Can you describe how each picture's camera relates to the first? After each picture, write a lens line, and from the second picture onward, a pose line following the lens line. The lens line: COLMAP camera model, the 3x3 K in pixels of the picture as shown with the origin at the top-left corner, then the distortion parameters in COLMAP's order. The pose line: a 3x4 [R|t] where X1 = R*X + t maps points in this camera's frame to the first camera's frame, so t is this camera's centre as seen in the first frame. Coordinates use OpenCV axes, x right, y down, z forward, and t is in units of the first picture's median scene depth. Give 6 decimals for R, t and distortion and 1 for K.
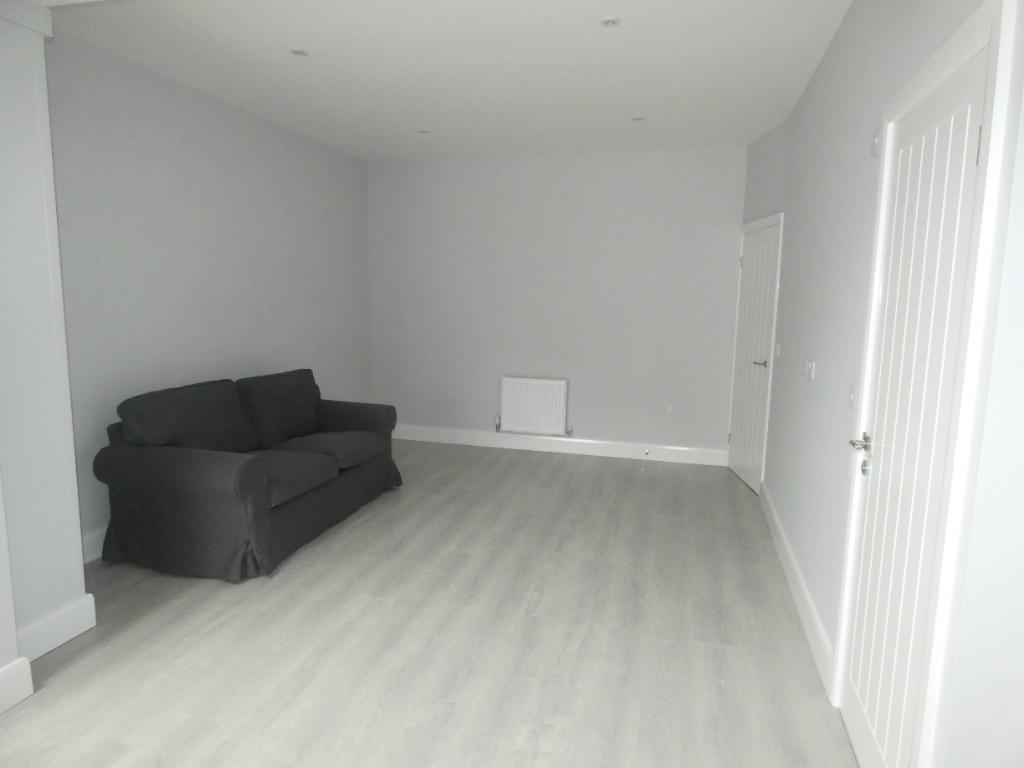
lens RADIAL K [[617.7, 0, 511.4], [0, 617.7, 377.5], [0, 0, 1]] dist [0.031851, 0.000901]
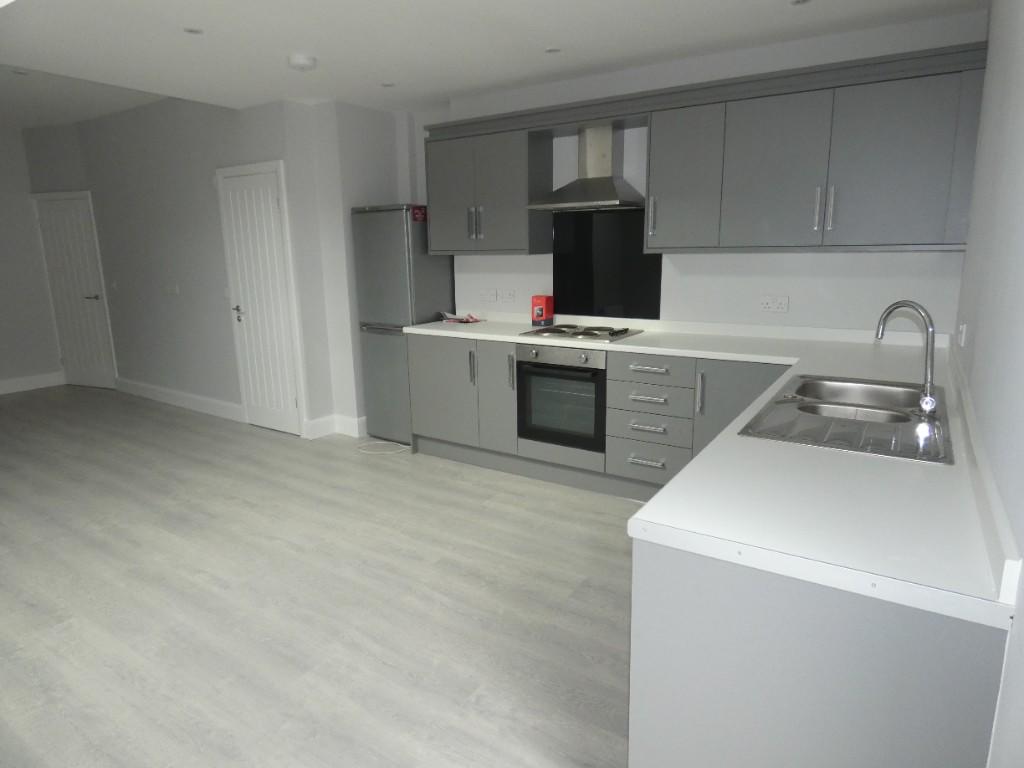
lens RADIAL K [[616.3, 0, 518.9], [0, 616.3, 379.1], [0, 0, 1]] dist [0.015540, 0.002348]
pose [[0.324779, -0.222282, 0.919298, -1.226913], [0.146001, 0.972122, 0.183474, 0.080627], [-0.934453, 0.074630, 0.348178, -0.762265]]
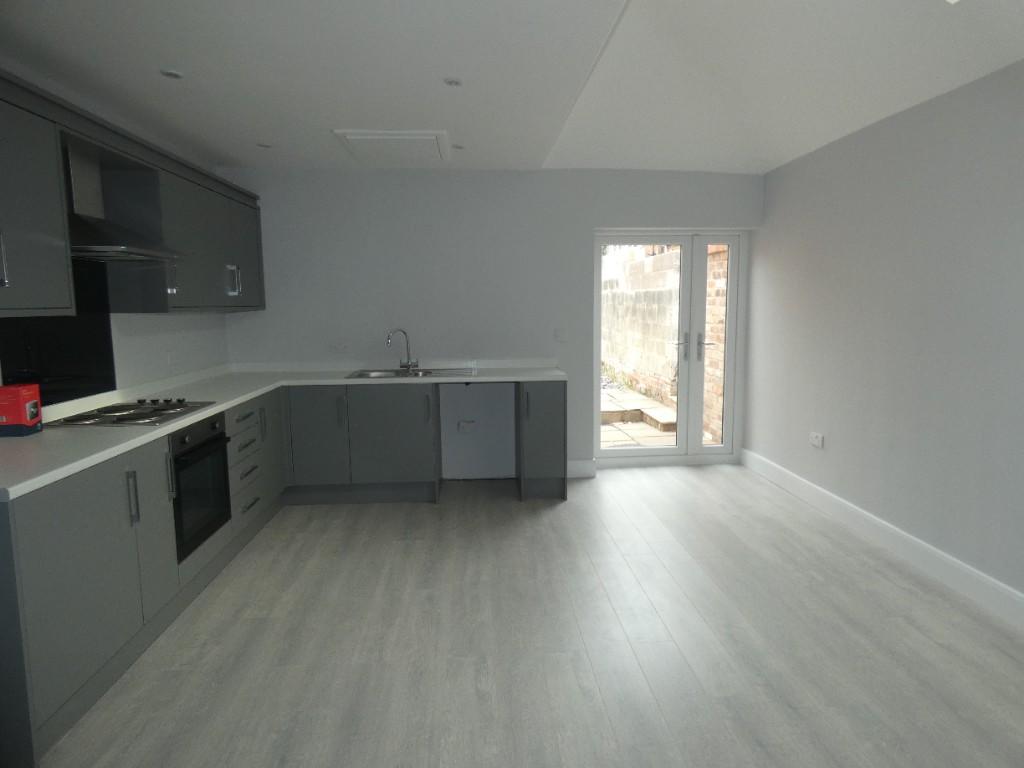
lens RADIAL K [[616.3, 0, 518.9], [0, 616.3, 379.1], [0, 0, 1]] dist [0.015540, 0.002348]
pose [[-0.945702, 0.024927, -0.324078, 0.023242], [-0.055771, 0.969824, 0.237342, -0.130722], [0.320215, 0.242529, -0.915774, 1.046004]]
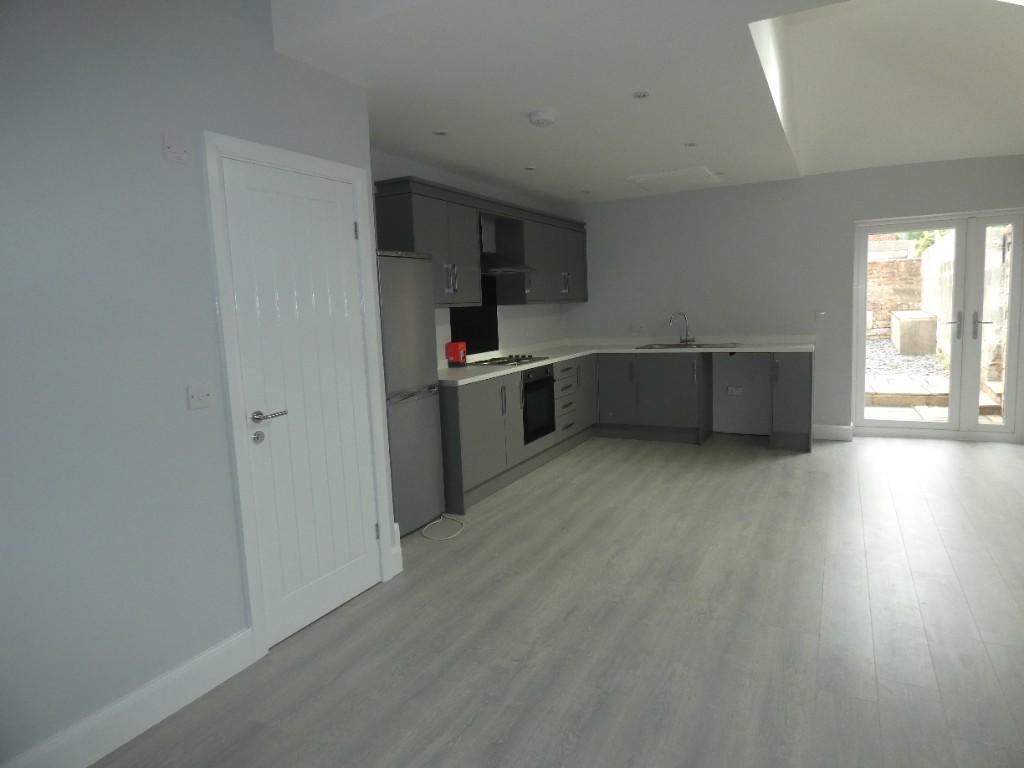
lens RADIAL K [[613.2, 0, 497.8], [0, 613.2, 379.4], [0, 0, 1]] dist [-0.041446, -0.000460]
pose [[-0.967858, -0.007795, 0.251375, -0.173891], [0.056714, 0.967008, 0.248352, -0.209778], [-0.245018, 0.254626, -0.935485, 1.765363]]
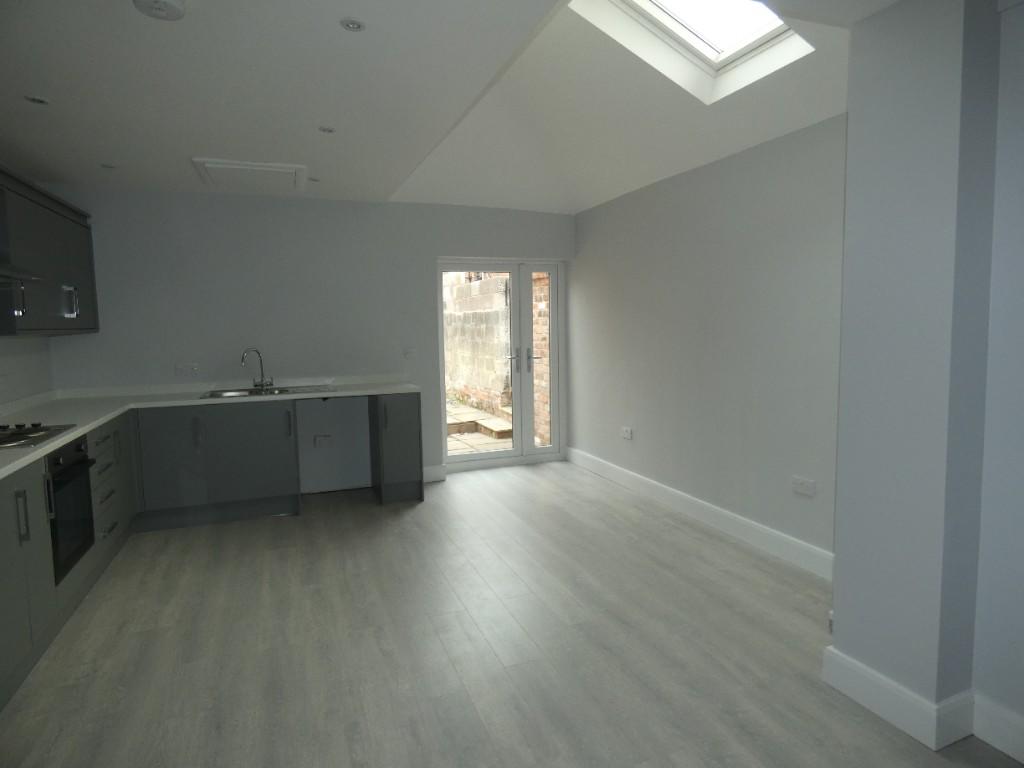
lens RADIAL K [[617.7, 0, 511.4], [0, 617.7, 377.5], [0, 0, 1]] dist [0.031851, 0.000901]
pose [[-0.817142, 0.041597, -0.574934, 0.230877], [-0.078409, 0.980102, 0.182353, -0.145387], [0.571079, 0.194088, -0.797620, 1.212926]]
